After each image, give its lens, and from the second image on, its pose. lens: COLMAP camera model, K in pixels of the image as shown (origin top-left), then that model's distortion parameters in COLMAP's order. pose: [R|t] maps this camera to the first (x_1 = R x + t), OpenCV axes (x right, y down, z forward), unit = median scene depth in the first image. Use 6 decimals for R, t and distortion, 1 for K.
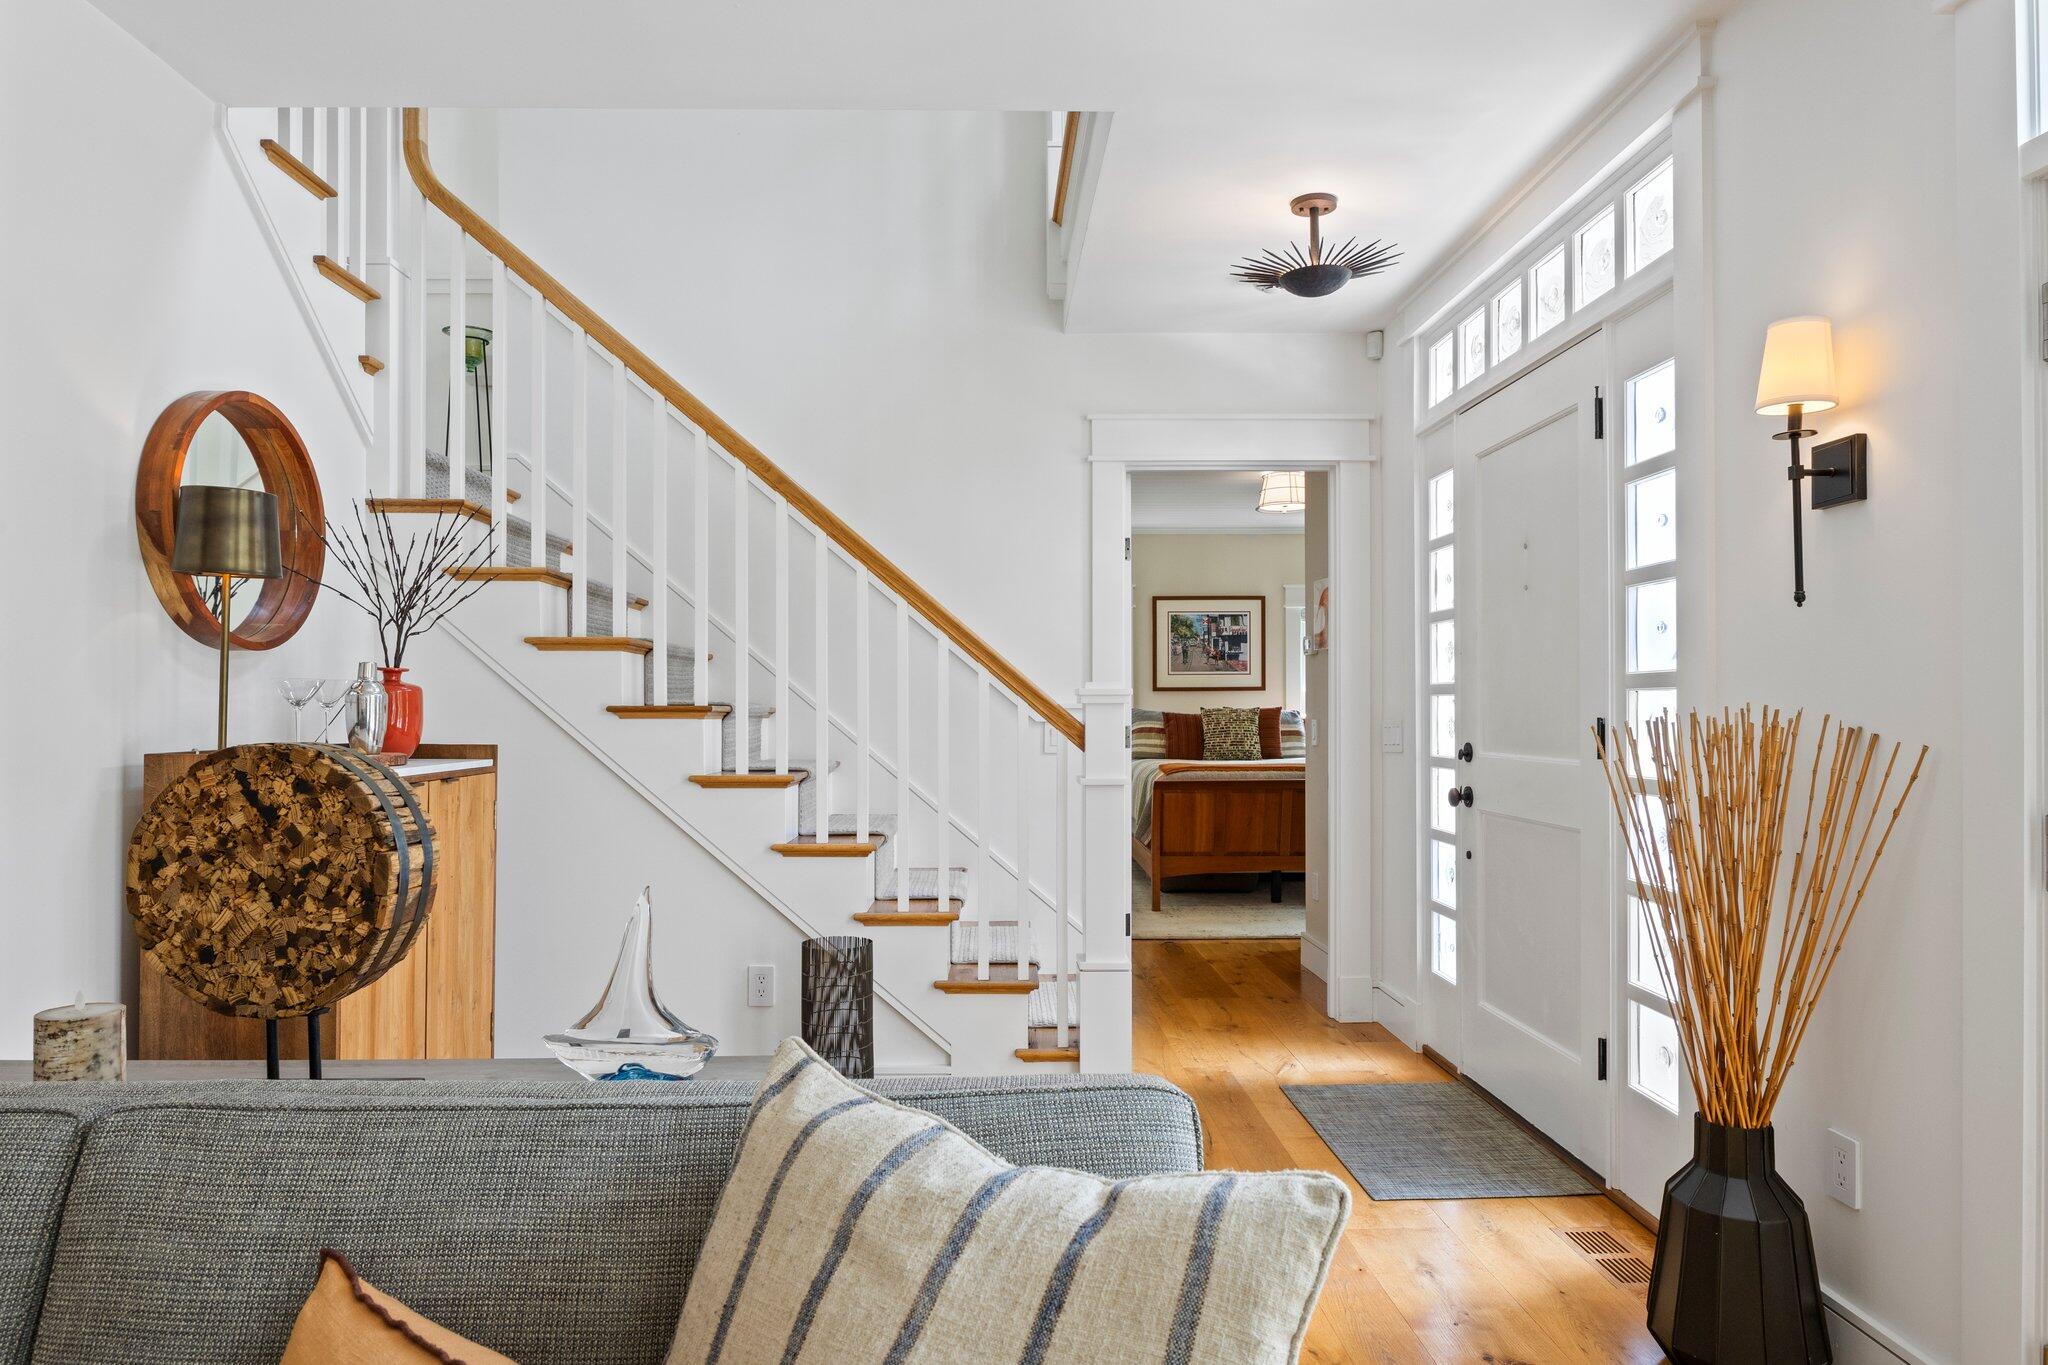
lens RADIAL K [[1229.9, 0, 1010.5], [0, 1229.9, 700.2], [0, 0, 1]] dist [-0.004502, -0.004716]
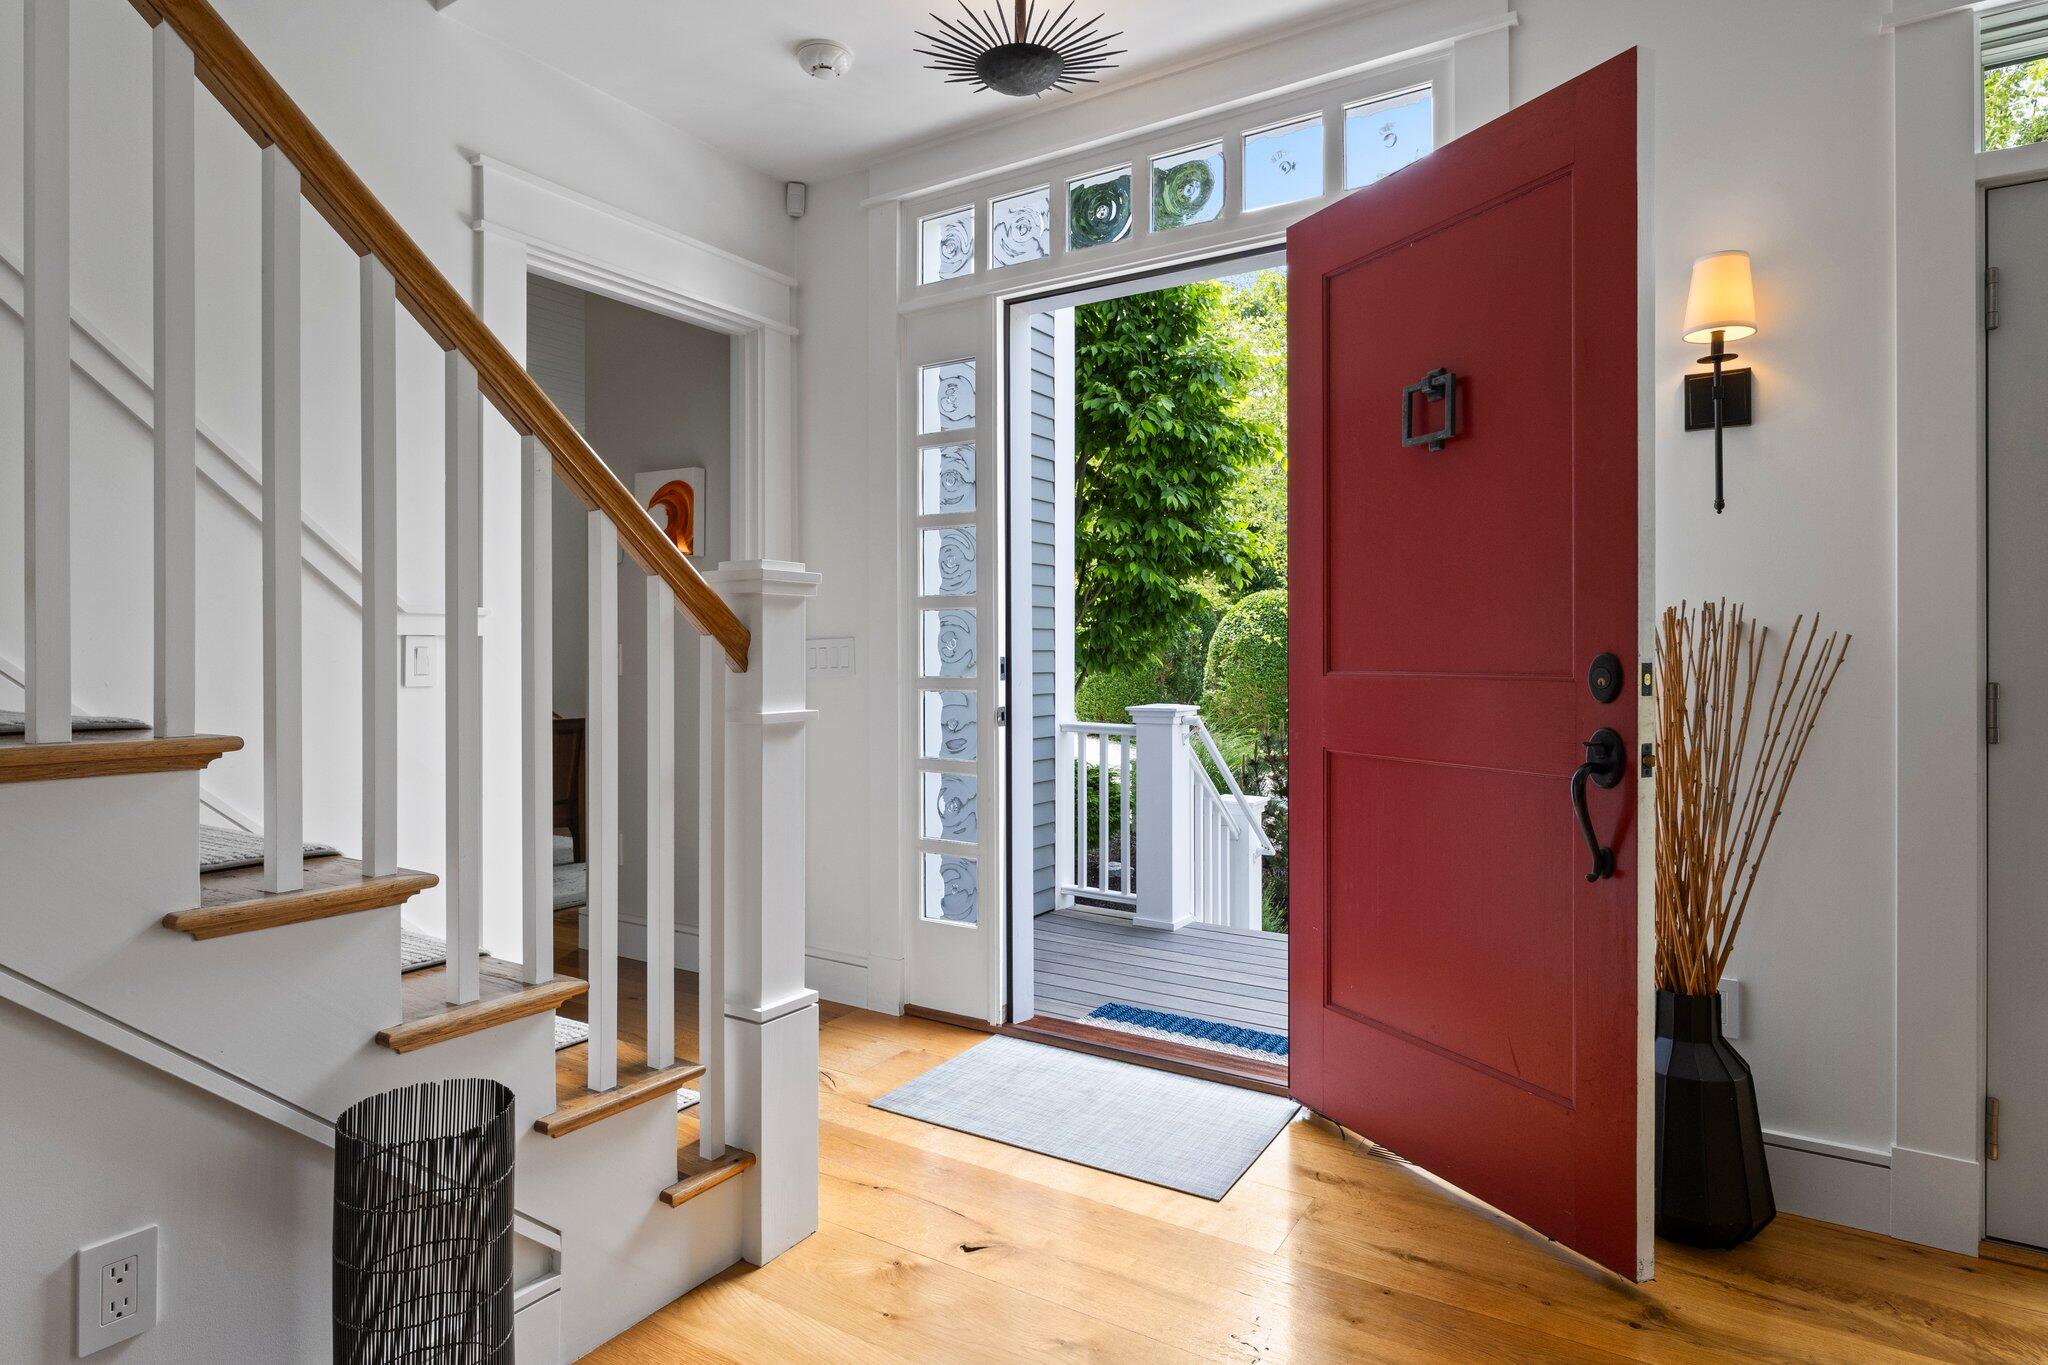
lens RADIAL K [[1123.3, 0, 986.5], [0, 1123.3, 637.0], [0, 0, 1]] dist [0.001523, 0.000082]
pose [[0.576459, 0.015464, 0.816980, -0.319537], [-0.006396, 0.999876, -0.014413, 0.030020], [-0.817101, 0.003083, 0.576486, 0.545296]]
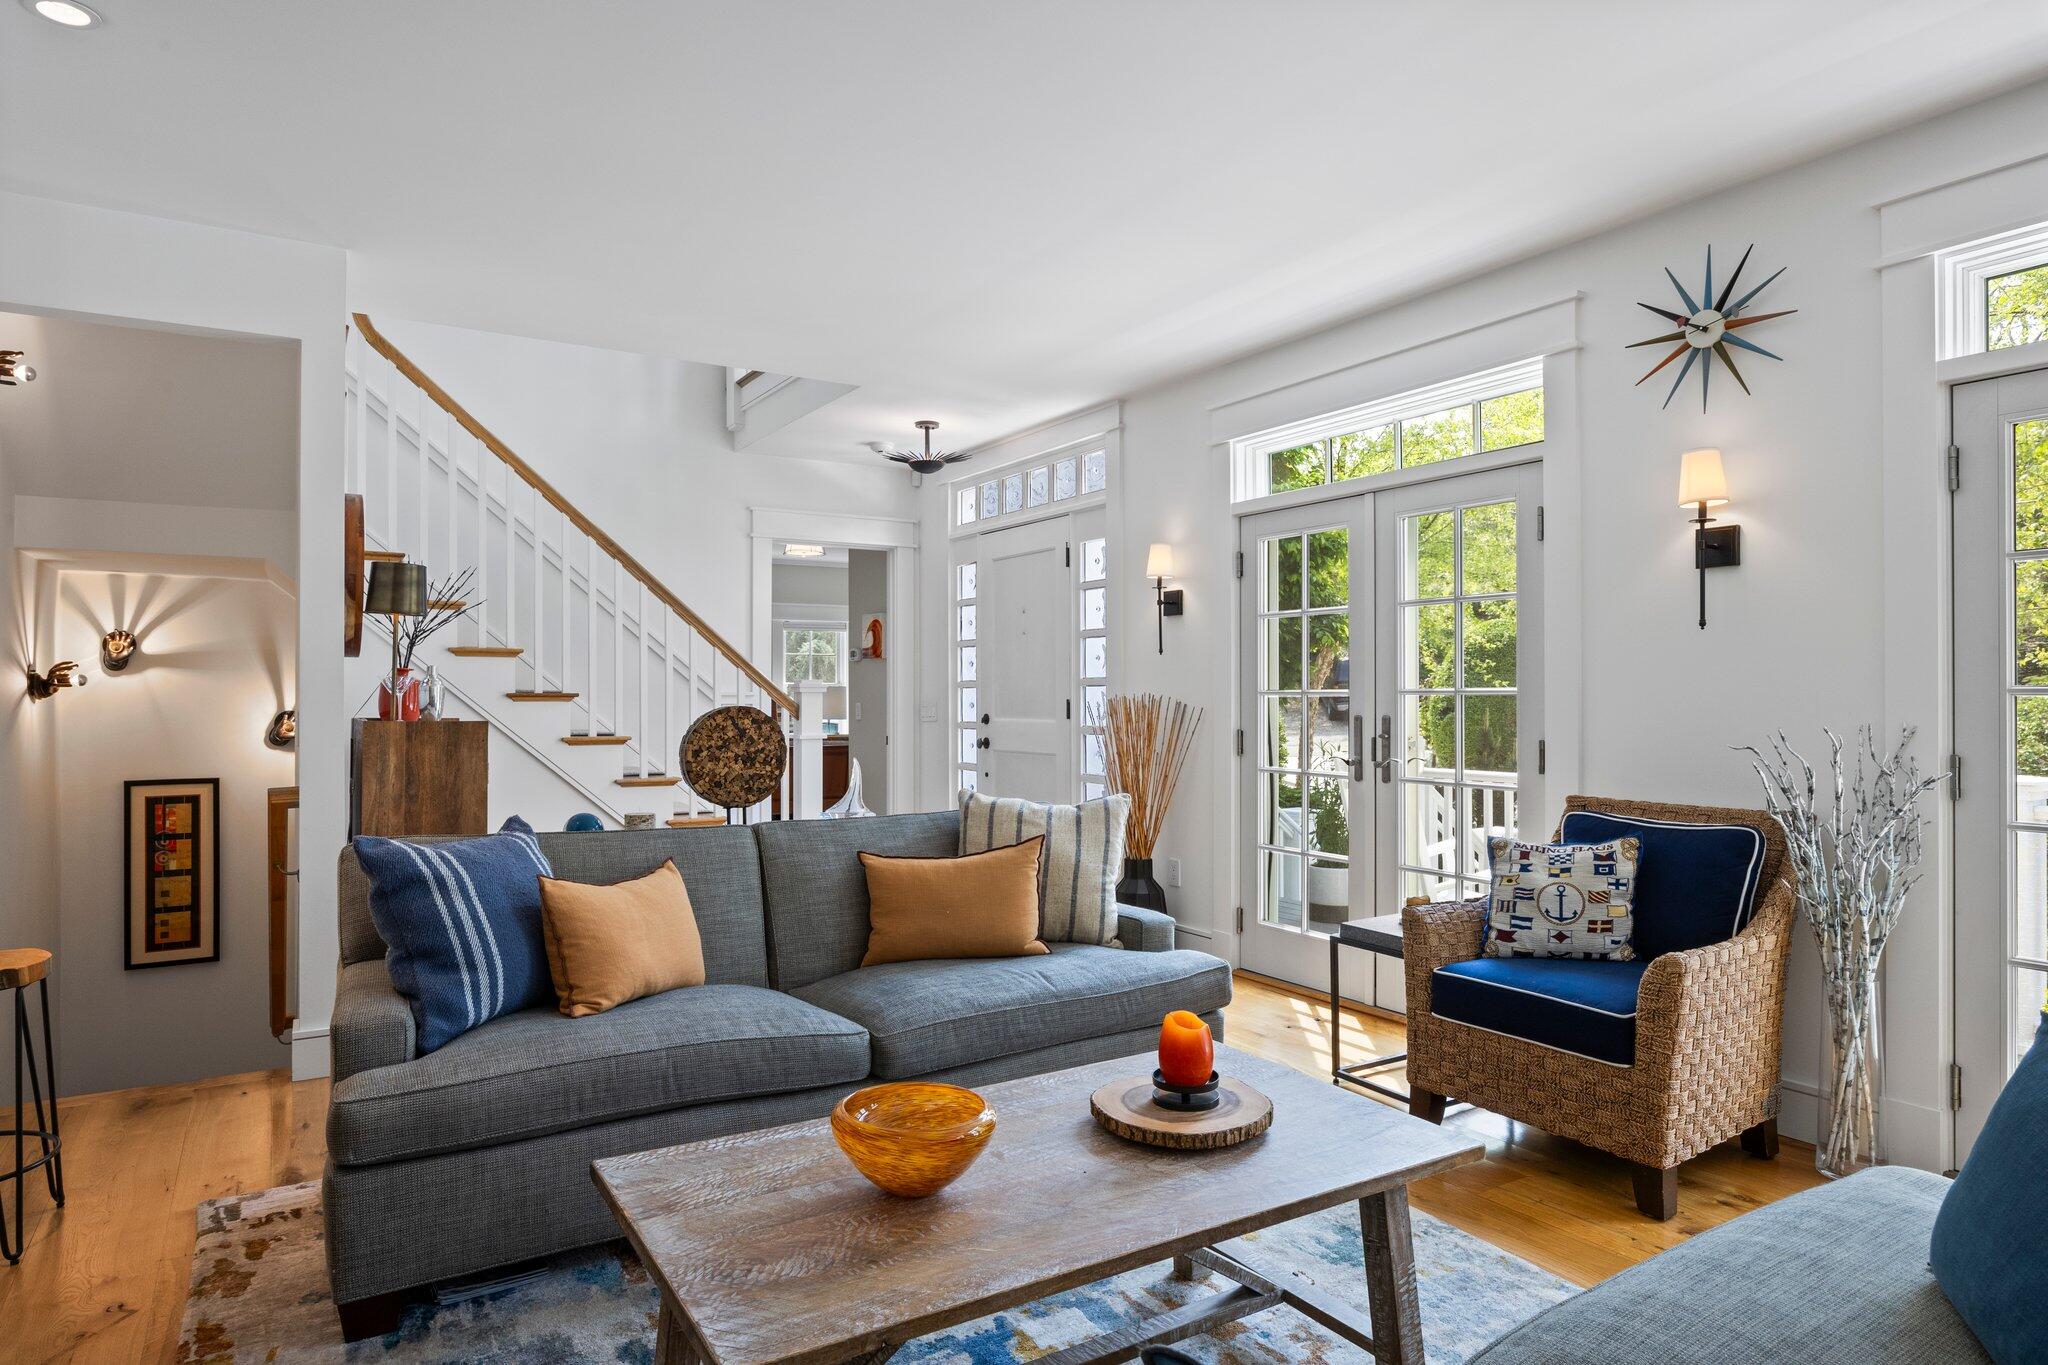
lens RADIAL K [[1189.1, 0, 994.6], [0, 1189.1, 684.9], [0, 0, 1]] dist [-0.017830, -0.000312]
pose [[0.867100, 0.004341, 0.498115, -0.509792], [-0.002161, 0.999985, -0.004955, 0.000081], [-0.498129, 0.003220, 0.867097, -0.558692]]
